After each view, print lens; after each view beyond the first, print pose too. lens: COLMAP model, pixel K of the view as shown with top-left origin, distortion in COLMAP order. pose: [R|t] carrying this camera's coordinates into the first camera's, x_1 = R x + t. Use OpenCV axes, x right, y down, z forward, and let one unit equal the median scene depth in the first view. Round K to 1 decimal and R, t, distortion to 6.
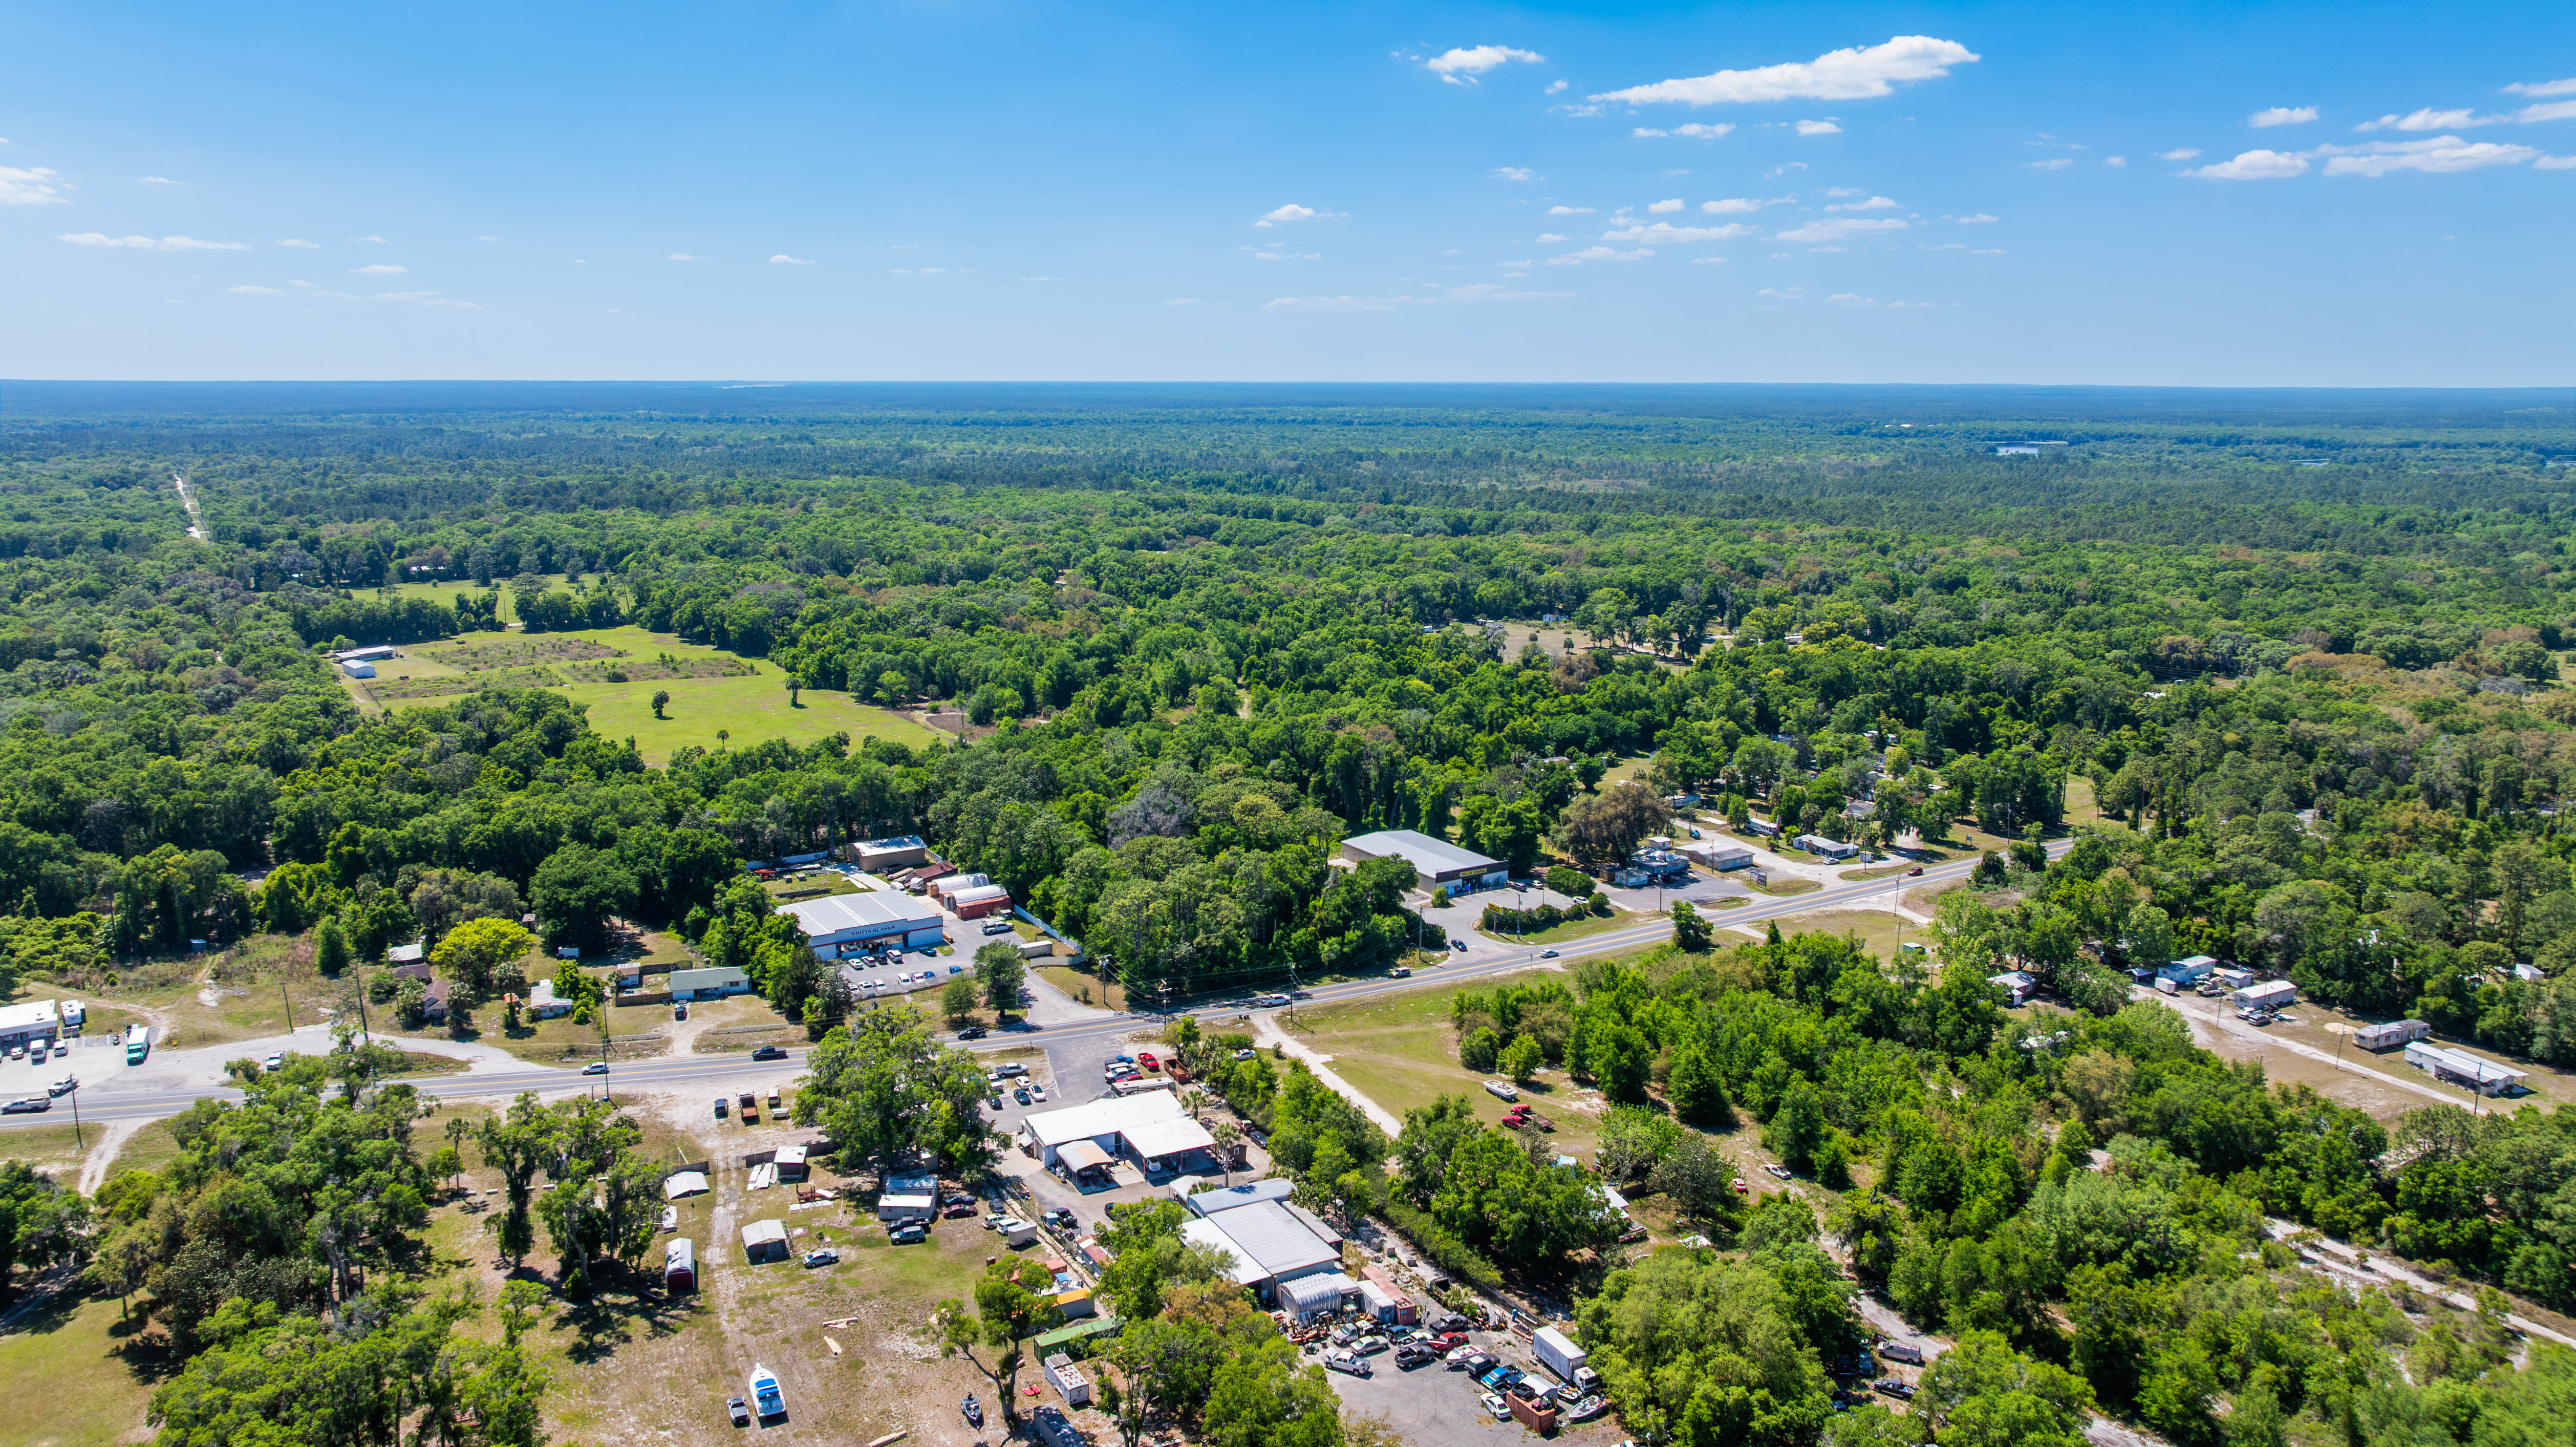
lens RADIAL K [[1810.2, 0, 1301.8], [0, 1810.2, 723.4], [0, 0, 1]] dist [-0.045341, 0.046637]
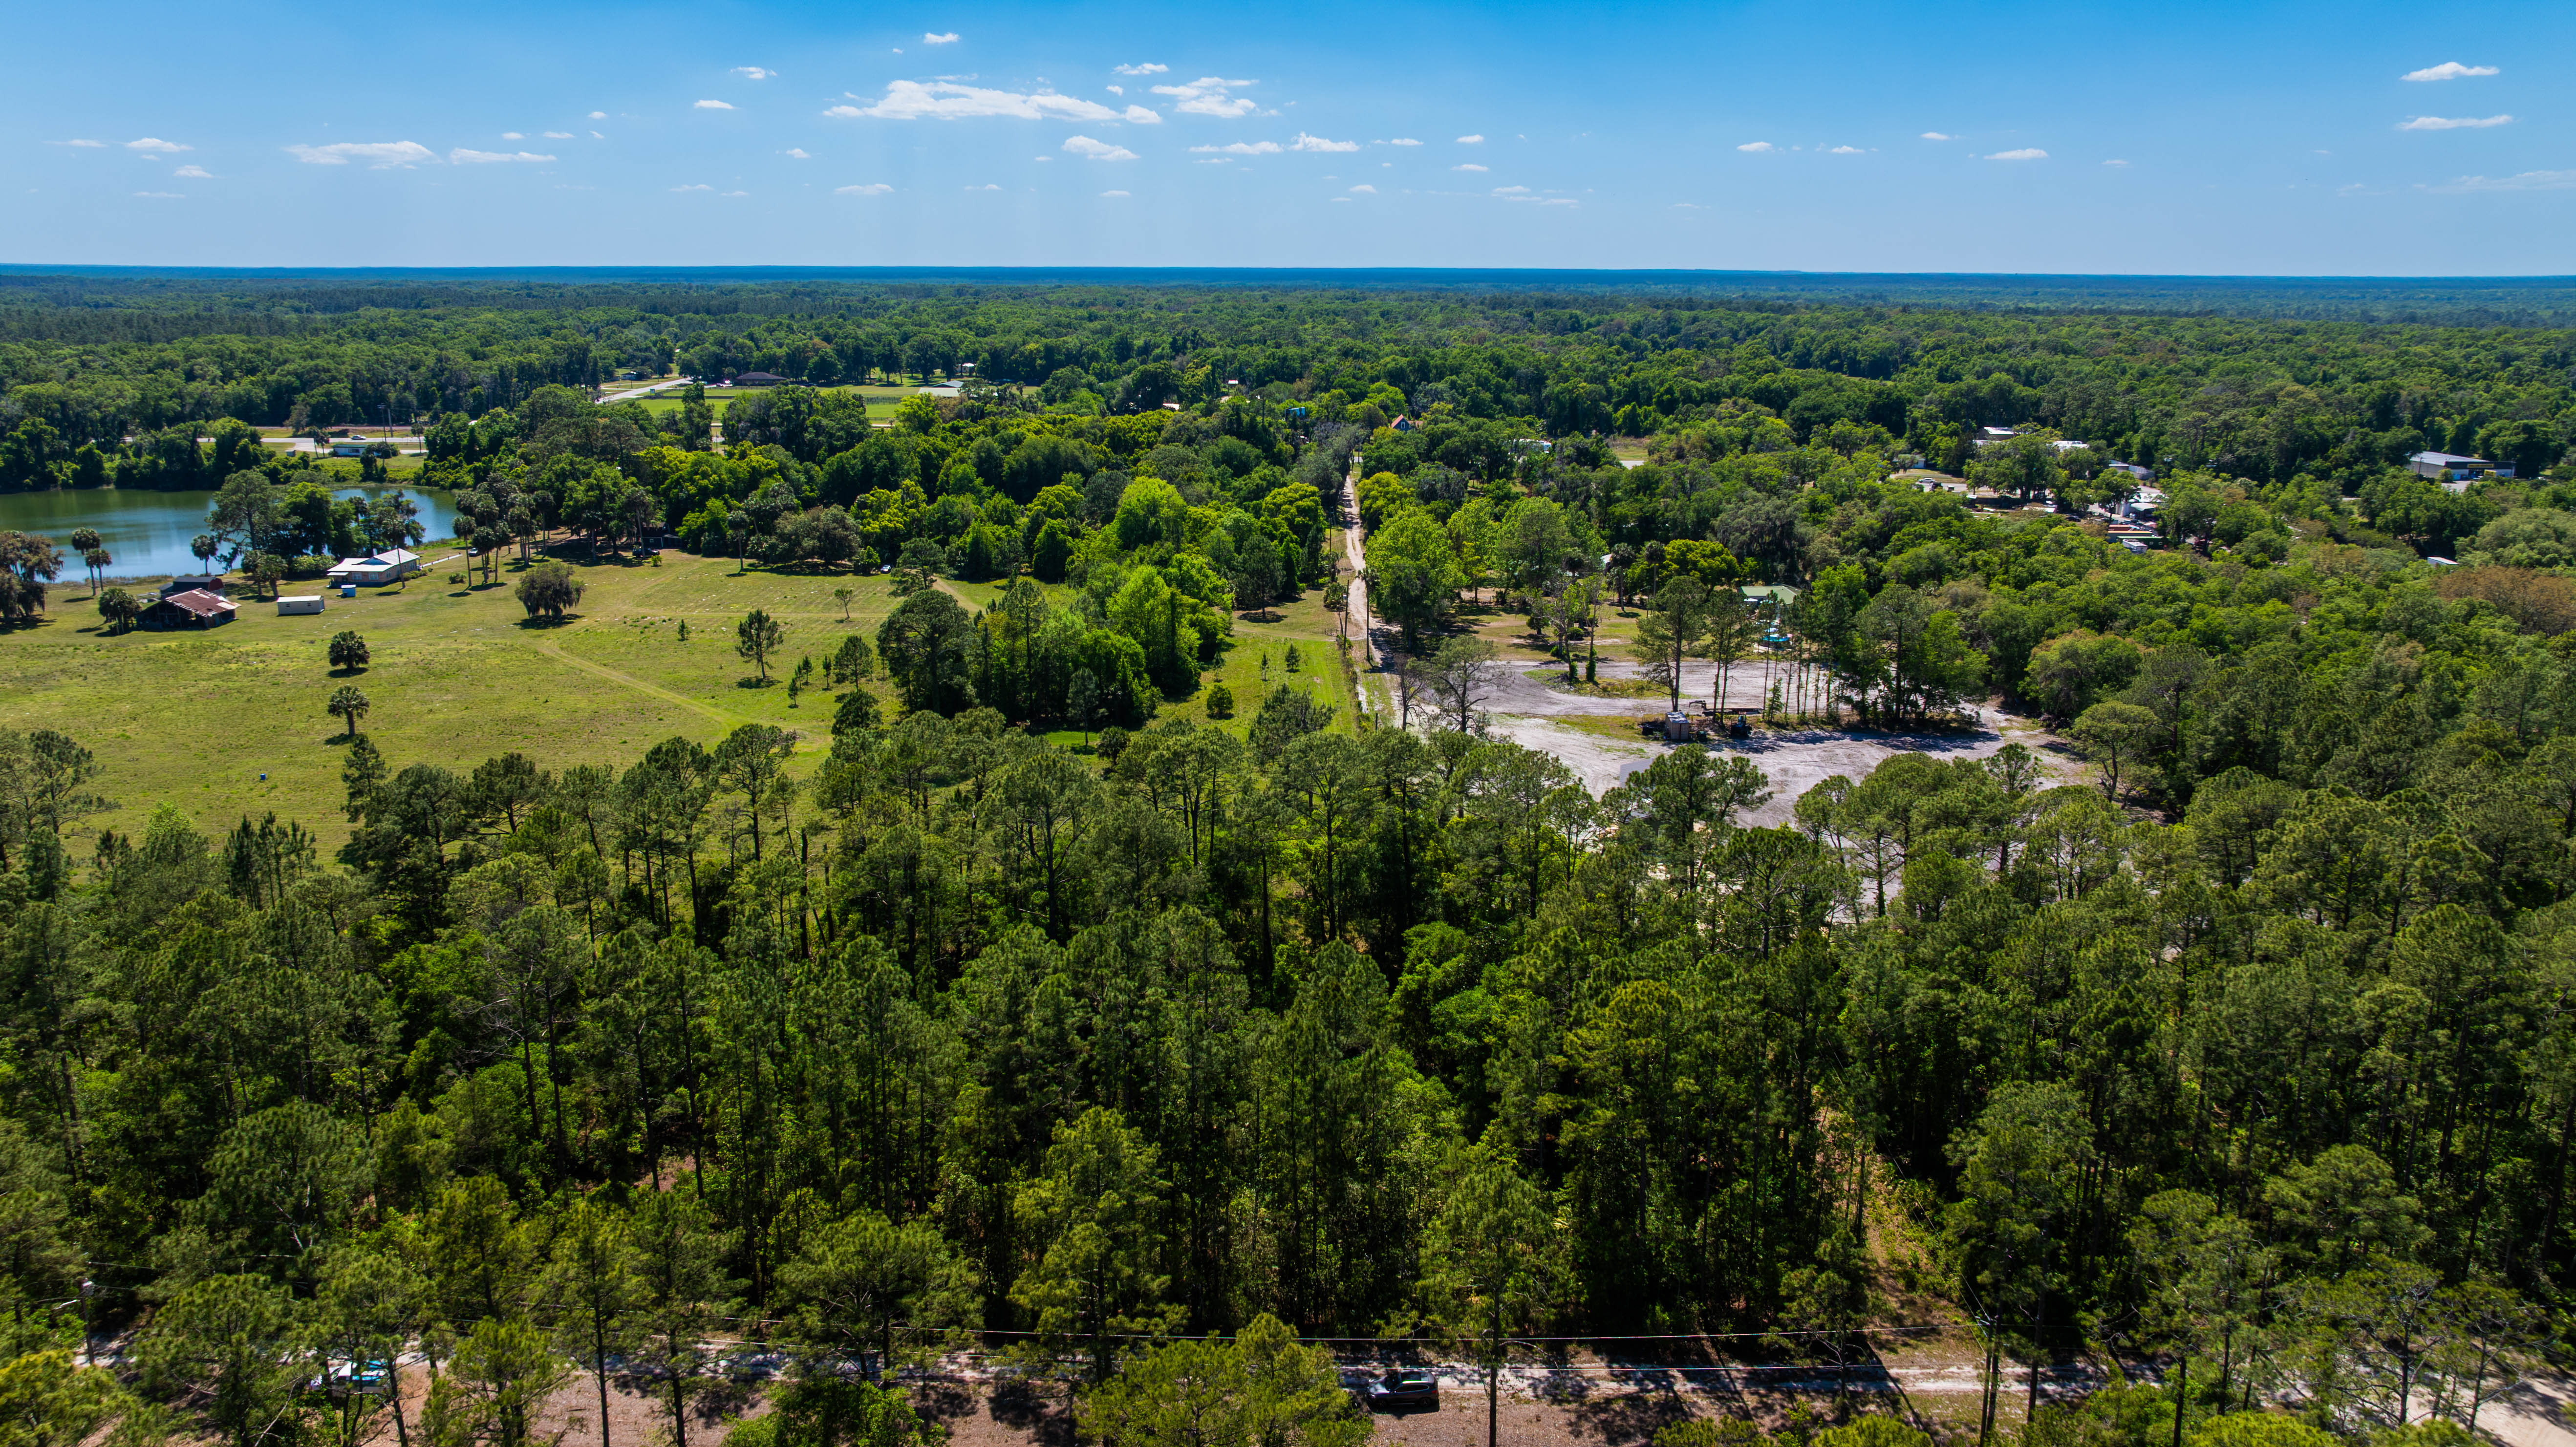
lens RADIAL K [[1810.2, 0, 1292.1], [0, 1810.2, 717.1], [0, 0, 1]] dist [-0.045341, 0.046637]
pose [[0.848307, 0.129700, -0.513374, 0.054308], [-0.103488, 0.991450, 0.079477, 0.240233], [0.519293, -0.014293, 0.854477, -0.534066]]
